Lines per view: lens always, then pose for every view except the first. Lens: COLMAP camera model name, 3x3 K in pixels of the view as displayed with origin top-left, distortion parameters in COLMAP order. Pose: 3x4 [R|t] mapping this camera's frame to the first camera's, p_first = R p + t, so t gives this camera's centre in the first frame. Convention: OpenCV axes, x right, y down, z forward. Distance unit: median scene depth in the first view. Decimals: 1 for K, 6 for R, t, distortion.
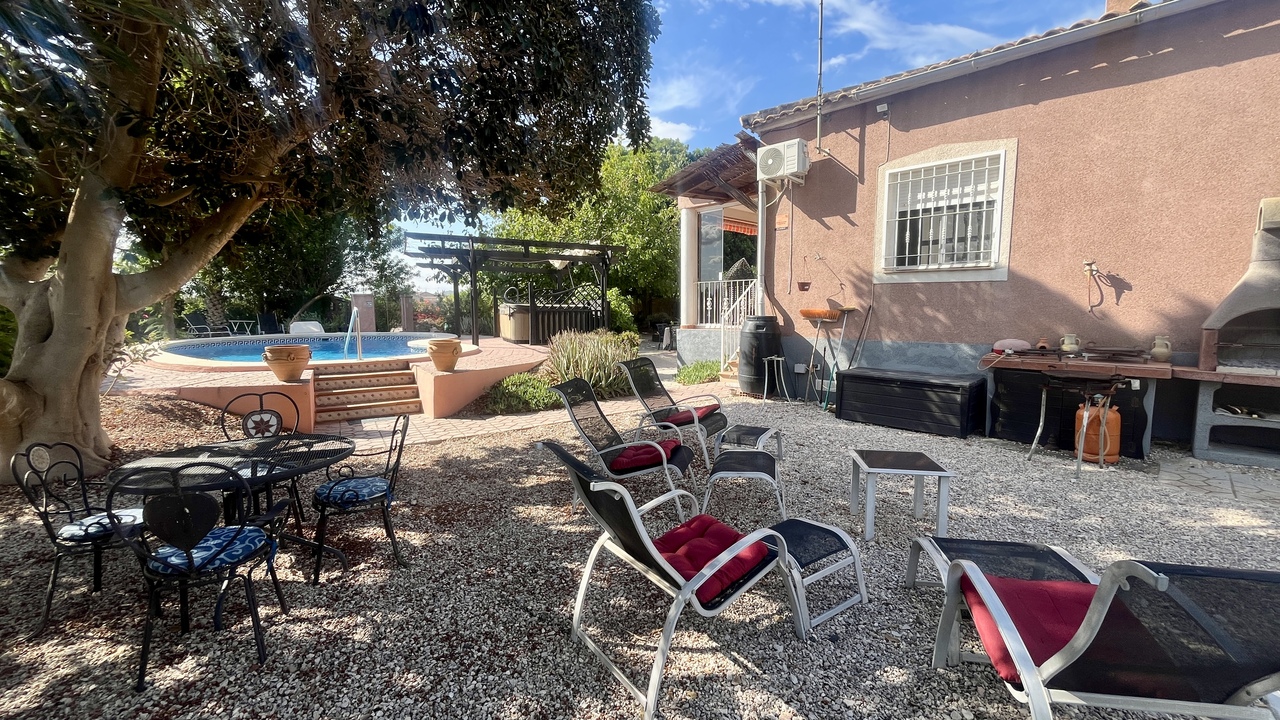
lens RADIAL K [[517.3, 0, 644.7], [0, 517.3, 358.8], [0, 0, 1]] dist [-0.003445, -0.000398]
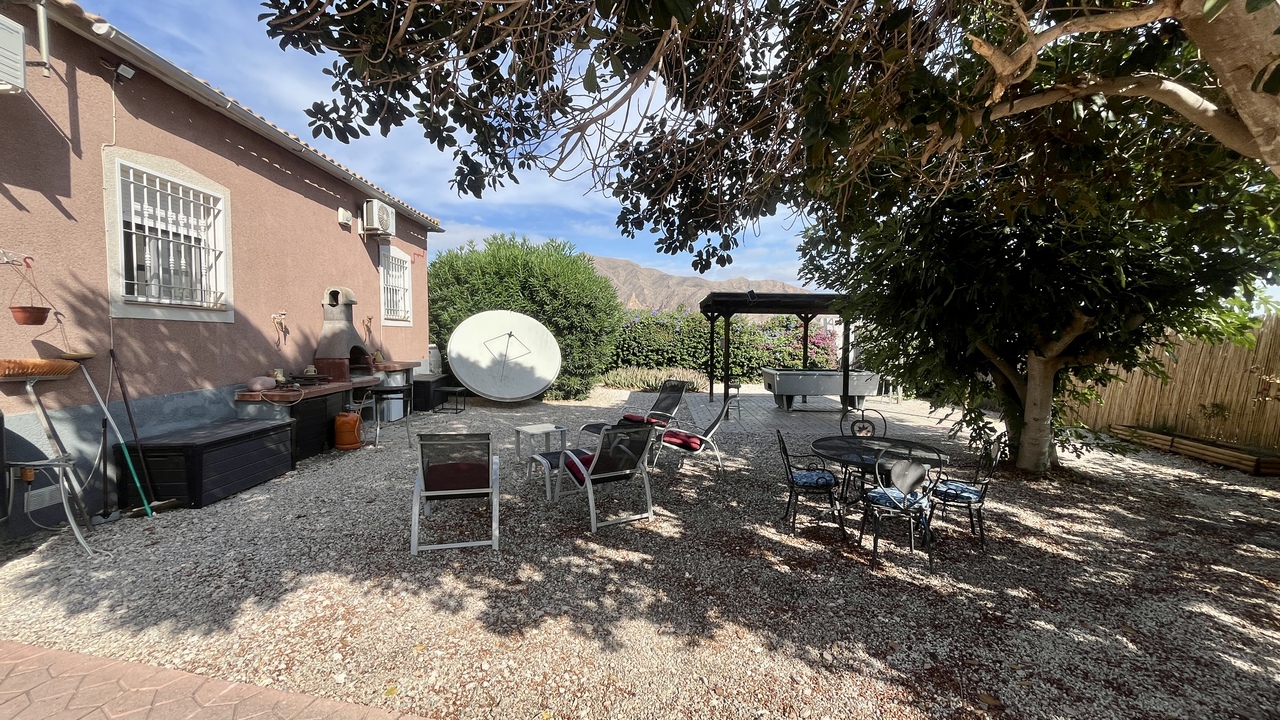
lens RADIAL K [[518.4, 0, 643.9], [0, 518.4, 357.4], [0, 0, 1]] dist [0.000022, -0.000182]
pose [[-0.751525, -0.016981, 0.659486, -0.497233], [0.074701, 0.991049, 0.110645, -0.108470], [-0.655462, 0.132417, -0.743529, 1.000044]]
